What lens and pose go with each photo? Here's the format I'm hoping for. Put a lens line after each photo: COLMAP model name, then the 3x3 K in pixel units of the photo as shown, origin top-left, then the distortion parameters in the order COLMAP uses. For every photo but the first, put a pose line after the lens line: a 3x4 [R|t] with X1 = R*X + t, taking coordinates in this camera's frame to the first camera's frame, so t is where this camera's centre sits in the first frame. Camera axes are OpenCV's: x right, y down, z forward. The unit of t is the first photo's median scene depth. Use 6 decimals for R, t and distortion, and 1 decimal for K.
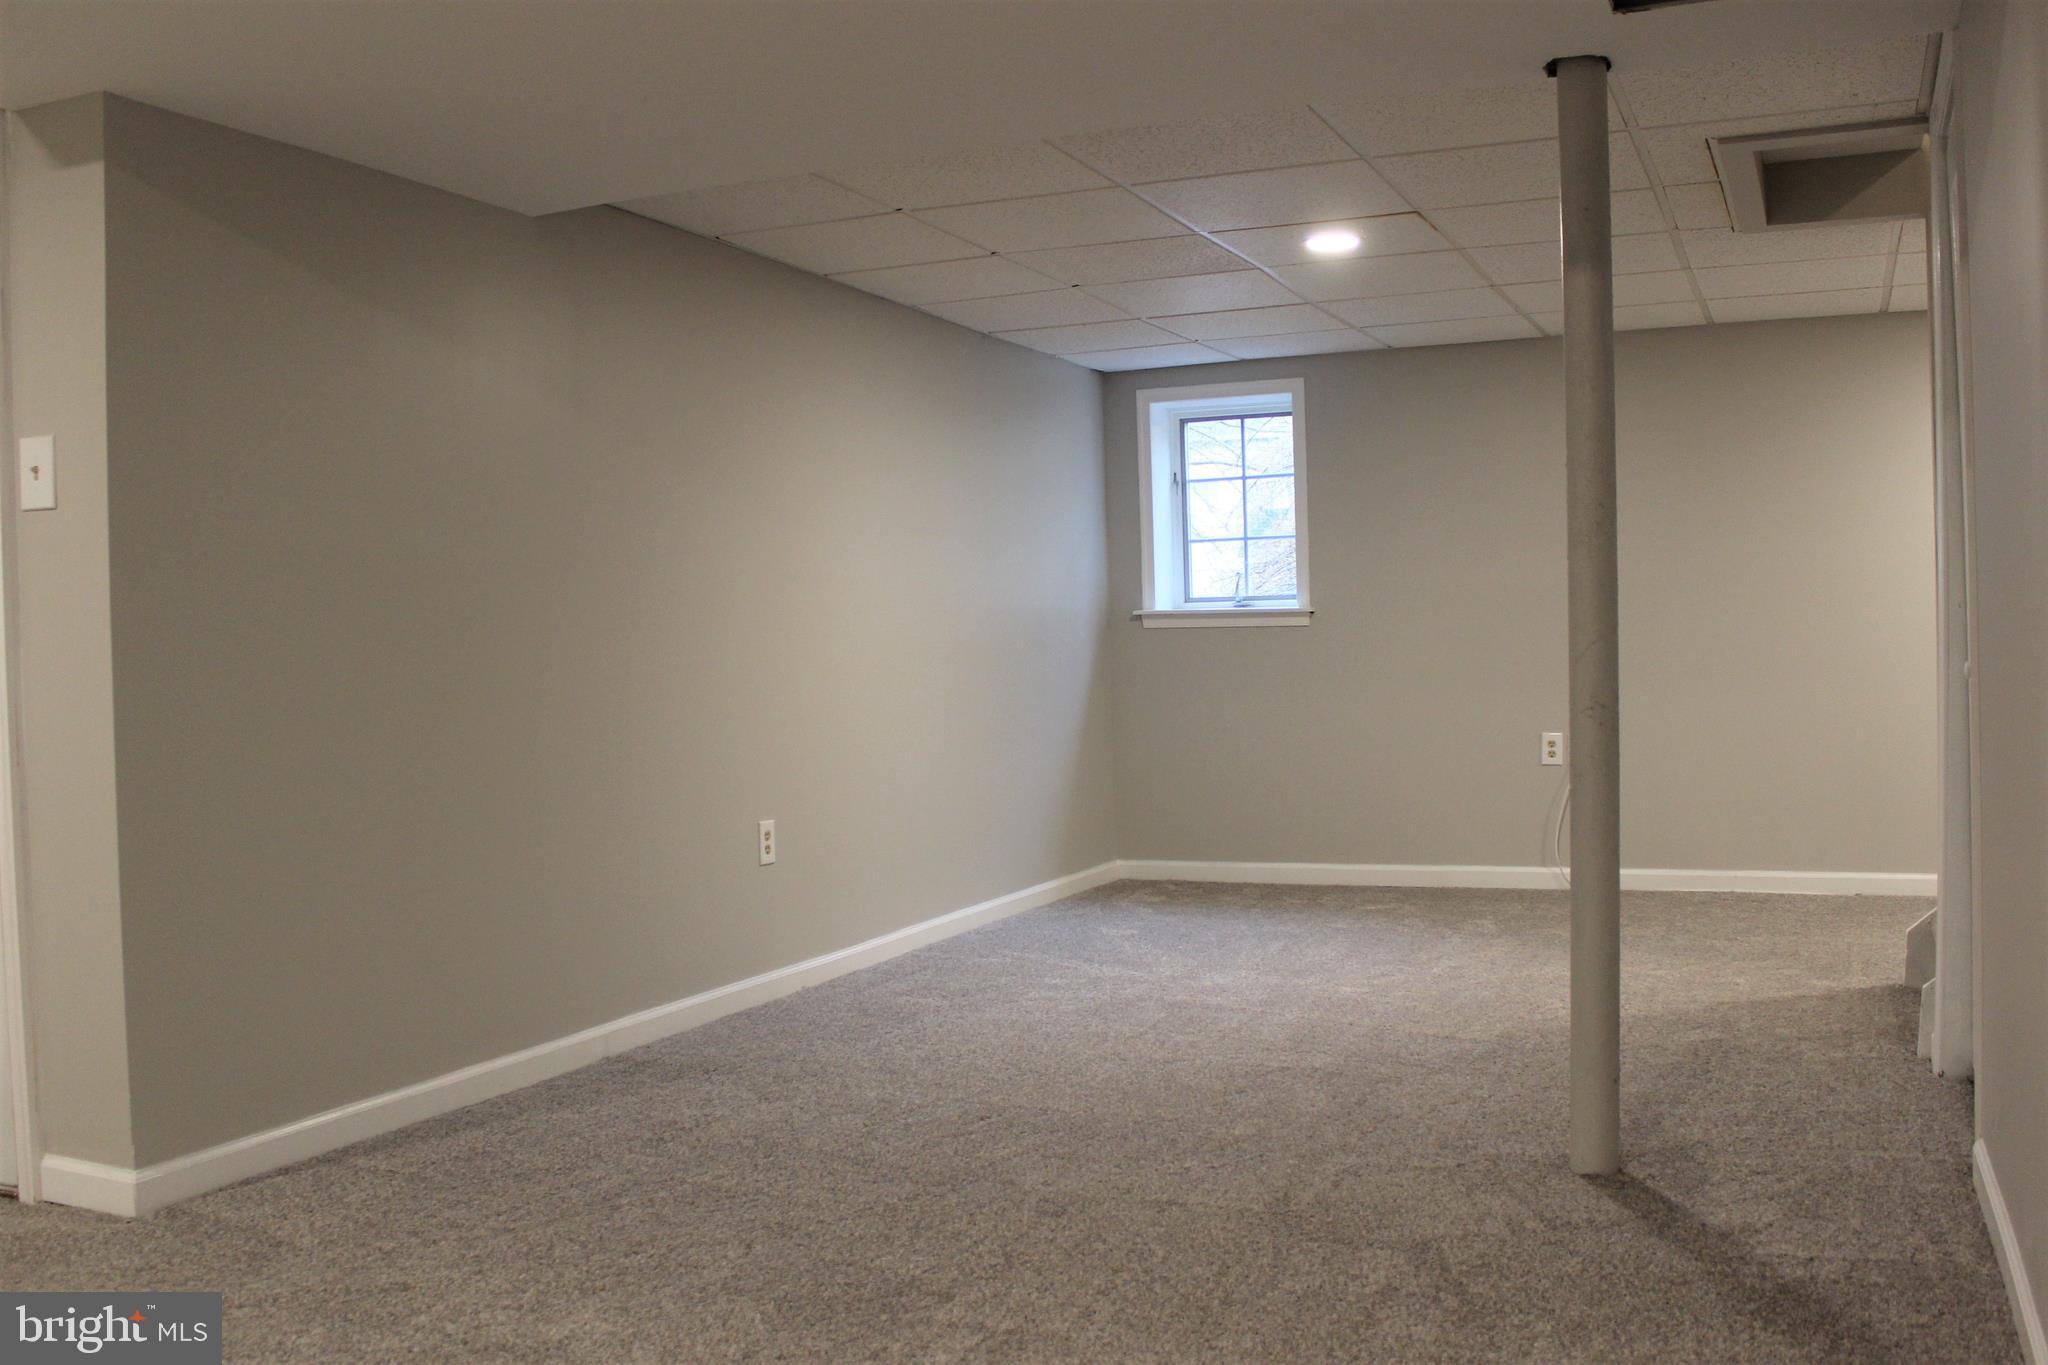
lens RADIAL K [[1691.9, 0, 1033.2], [0, 1691.9, 702.1], [0, 0, 1]] dist [-0.158974, 0.133210]
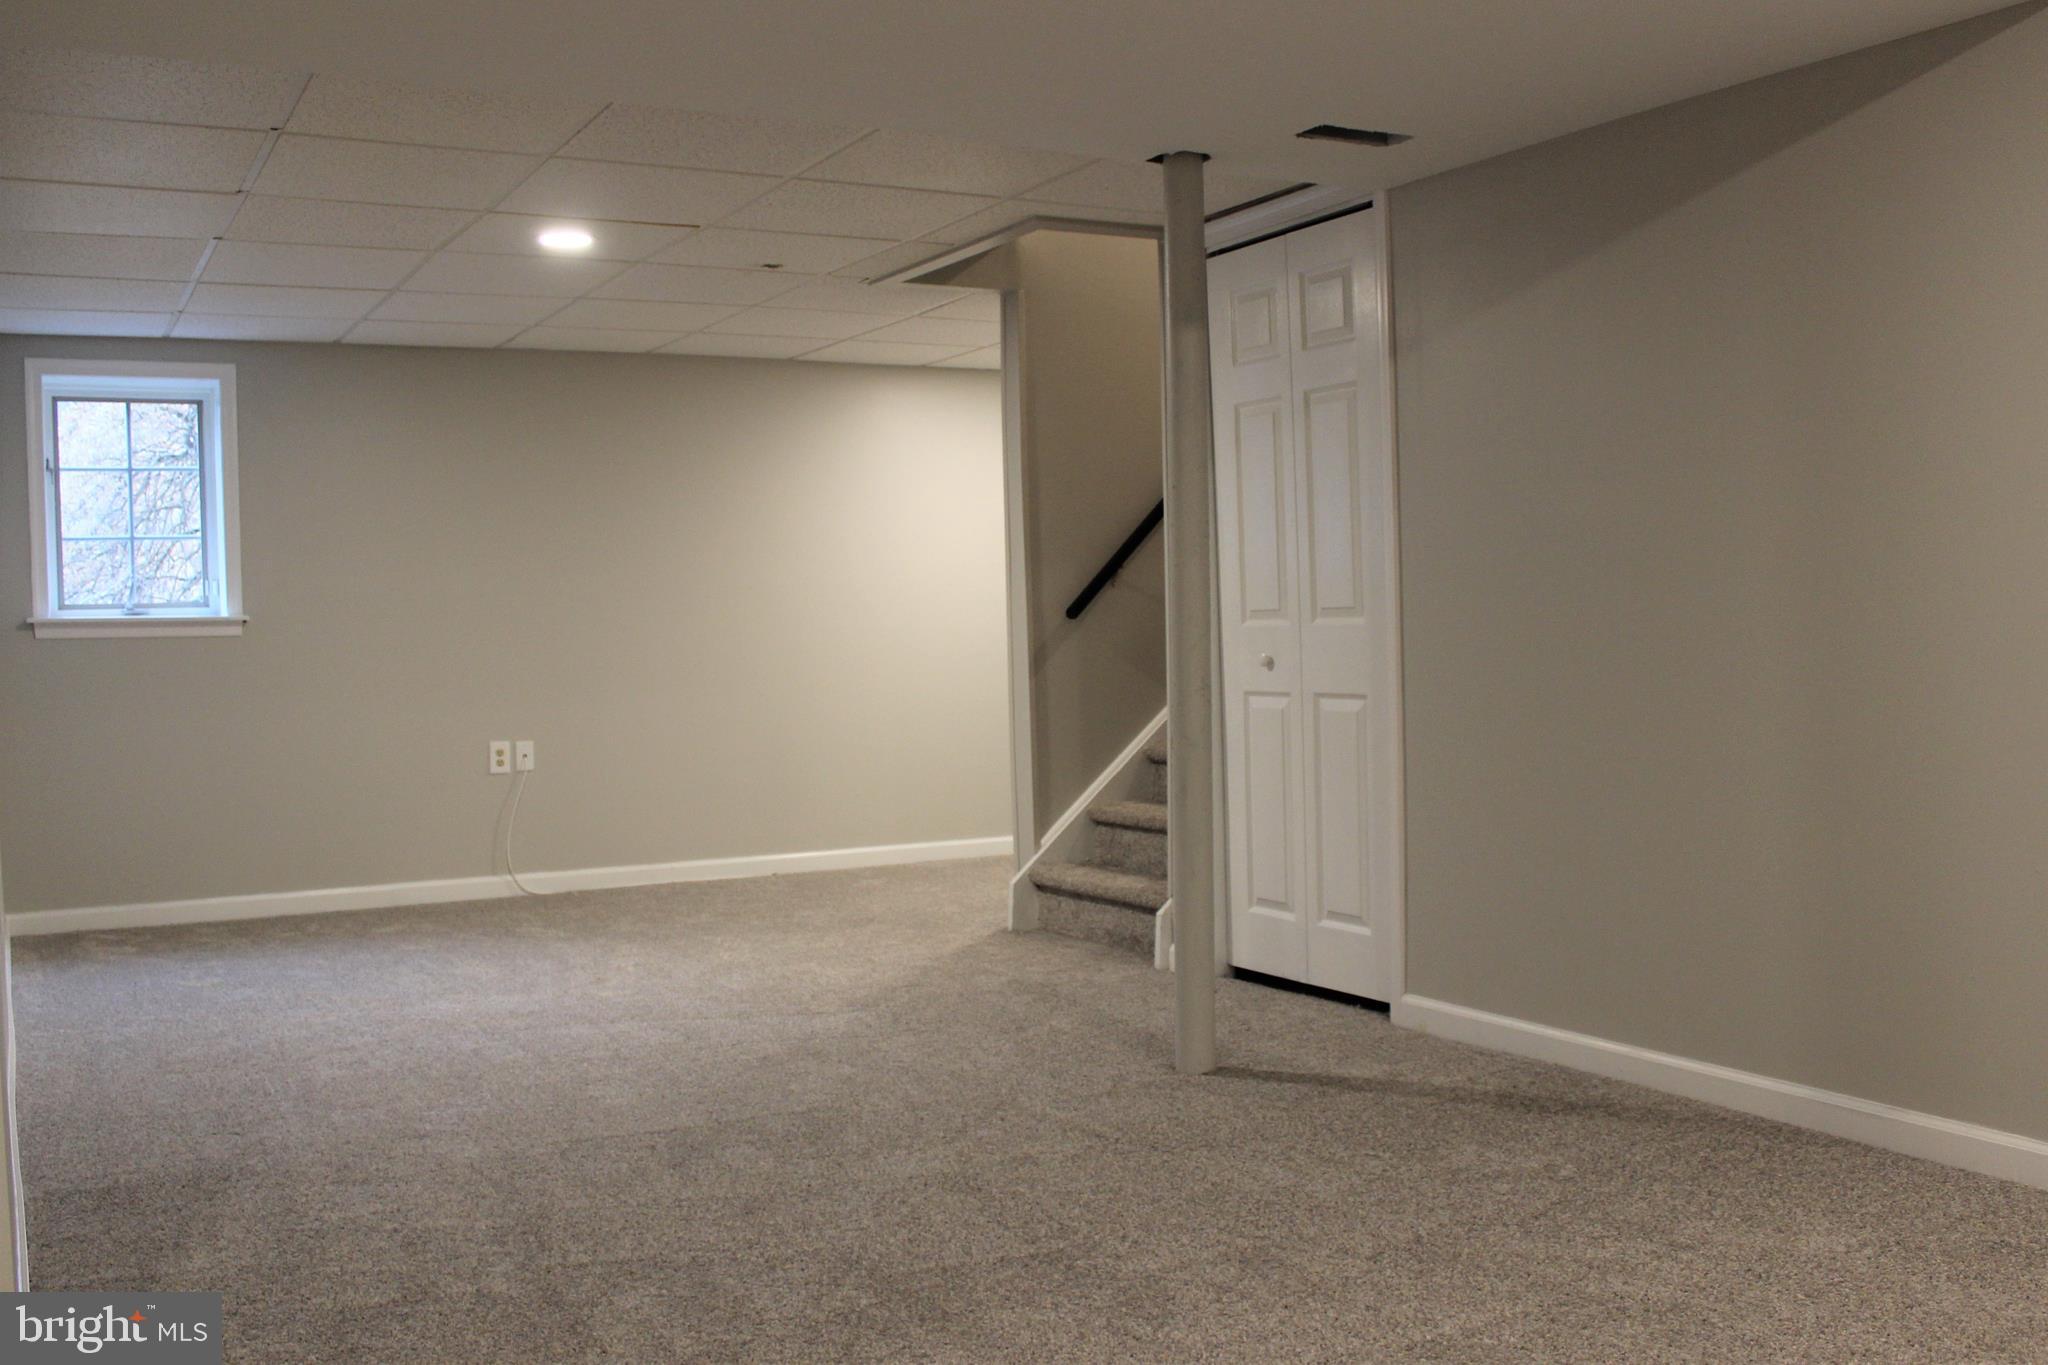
lens RADIAL K [[1691.9, 0, 1033.2], [0, 1691.9, 702.1], [0, 0, 1]] dist [-0.158974, 0.133210]
pose [[0.678351, -0.022405, 0.734396, -0.199335], [0.030820, 0.999523, 0.002026, 0.002182], [-0.734091, 0.021260, 0.678718, 0.076905]]
